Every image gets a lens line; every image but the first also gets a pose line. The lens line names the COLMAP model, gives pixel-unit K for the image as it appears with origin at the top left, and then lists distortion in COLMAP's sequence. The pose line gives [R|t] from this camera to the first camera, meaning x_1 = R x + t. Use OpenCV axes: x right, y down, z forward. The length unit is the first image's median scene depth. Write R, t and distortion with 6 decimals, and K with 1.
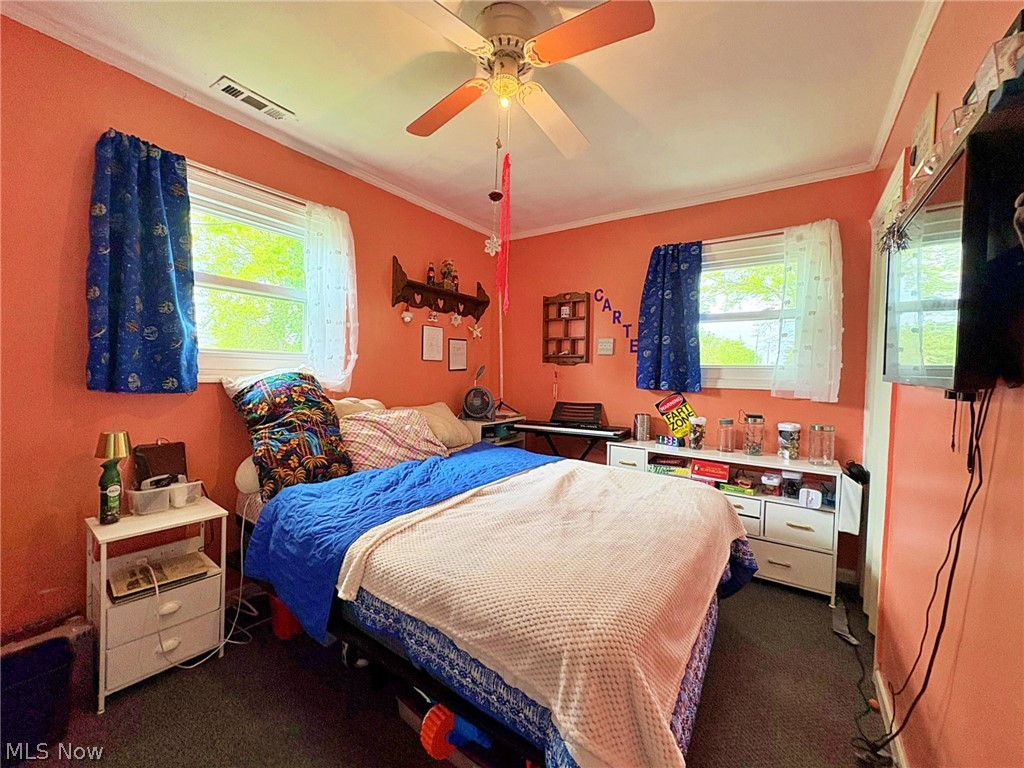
lens RADIAL K [[418.2, 0, 521.7], [0, 418.2, 383.9], [0, 0, 1]] dist [-0.000667, -0.000039]
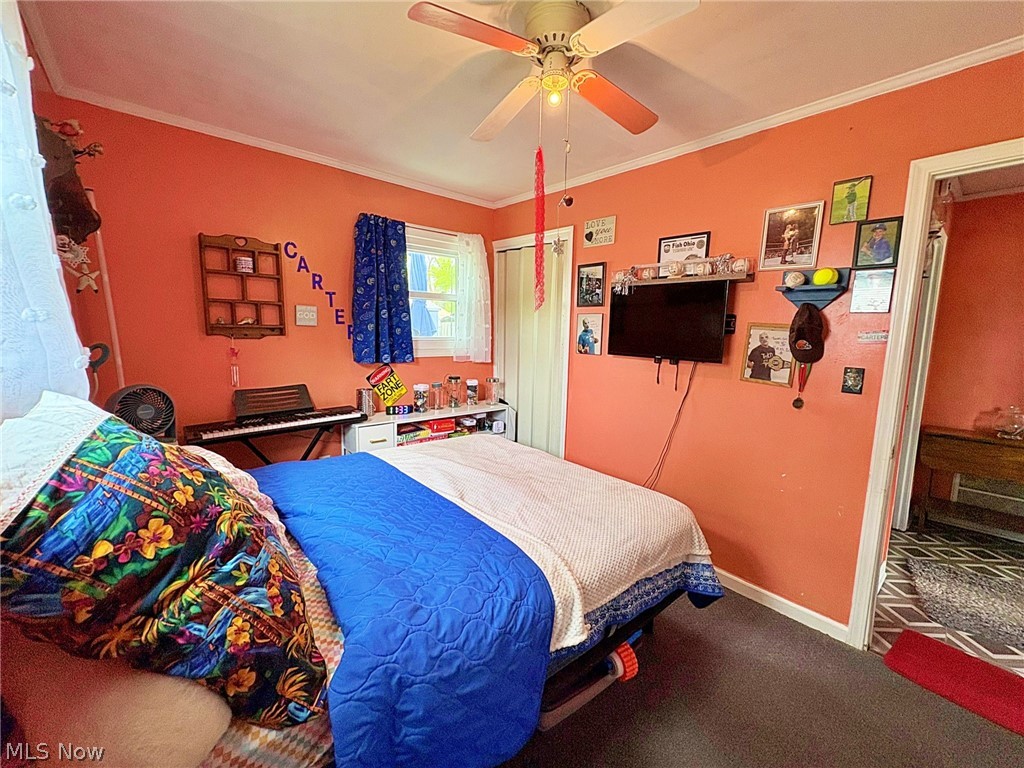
lens RADIAL K [[418.2, 0, 521.7], [0, 418.2, 383.9], [0, 0, 1]] dist [-0.000667, -0.000039]
pose [[0.249226, -0.137993, 0.958564, -0.543992], [0.015495, 0.990238, 0.138524, -0.068346], [-0.968321, -0.019671, 0.248931, 0.400723]]
